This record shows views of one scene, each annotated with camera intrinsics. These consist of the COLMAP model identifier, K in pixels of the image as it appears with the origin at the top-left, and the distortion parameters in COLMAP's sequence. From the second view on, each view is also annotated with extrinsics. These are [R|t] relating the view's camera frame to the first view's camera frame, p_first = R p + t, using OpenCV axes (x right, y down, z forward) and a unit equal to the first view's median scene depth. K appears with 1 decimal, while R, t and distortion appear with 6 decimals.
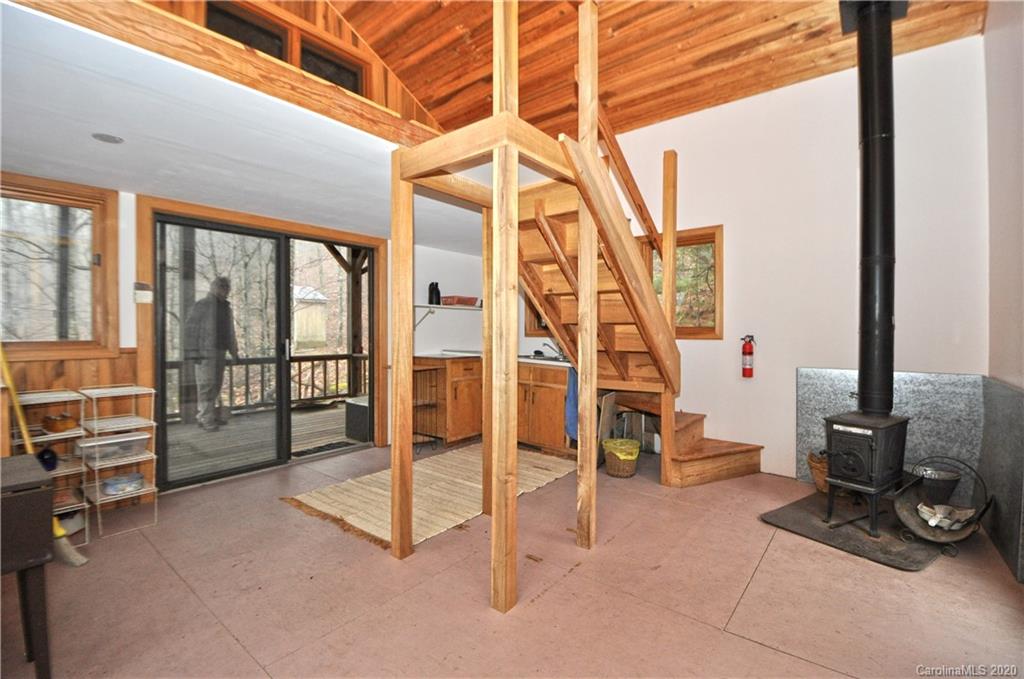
lens RADIAL K [[445.9, 0, 529.5], [0, 445.9, 333.9], [0, 0, 1]] dist [0.003211, -0.017479]
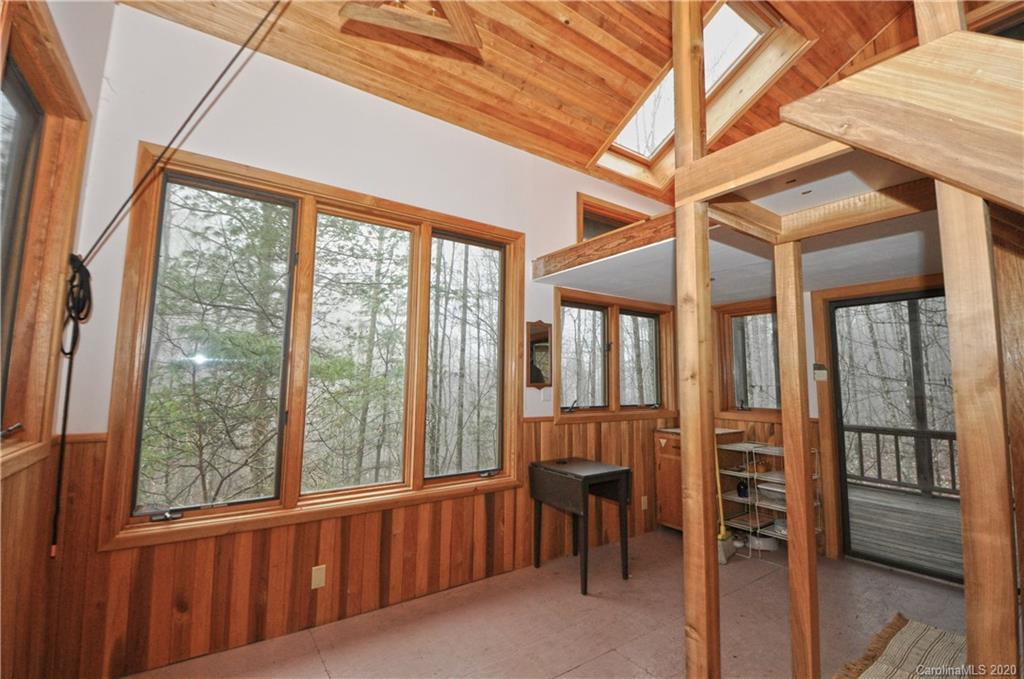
lens RADIAL K [[446.7, 0, 529.1], [0, 446.7, 328.4], [0, 0, 1]] dist [0.001332, -0.018812]
pose [[-0.288391, -0.112456, -0.950886, 0.500445], [-0.018294, 0.993545, -0.111953, -0.060406], [0.957338, -0.014891, -0.288587, 0.600501]]
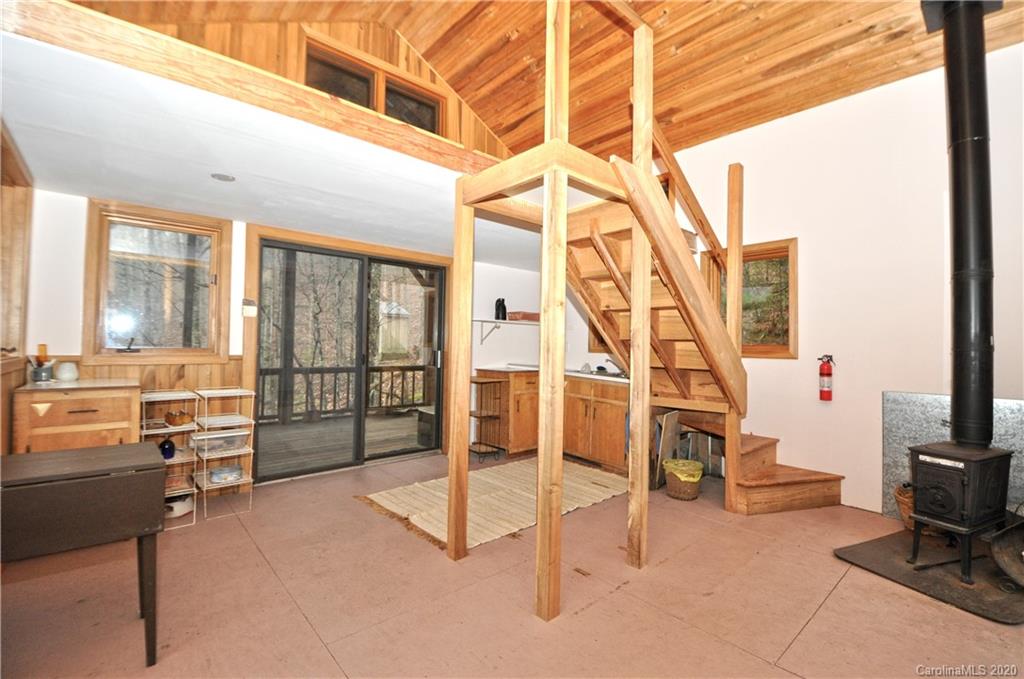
lens RADIAL K [[445.9, 0, 529.5], [0, 445.9, 333.9], [0, 0, 1]] dist [0.003211, -0.017479]
pose [[0.986242, 0.011706, -0.164894, 0.040747], [-0.017478, 0.999283, -0.033598, 0.001282], [0.164382, 0.036018, 0.985739, -0.023919]]
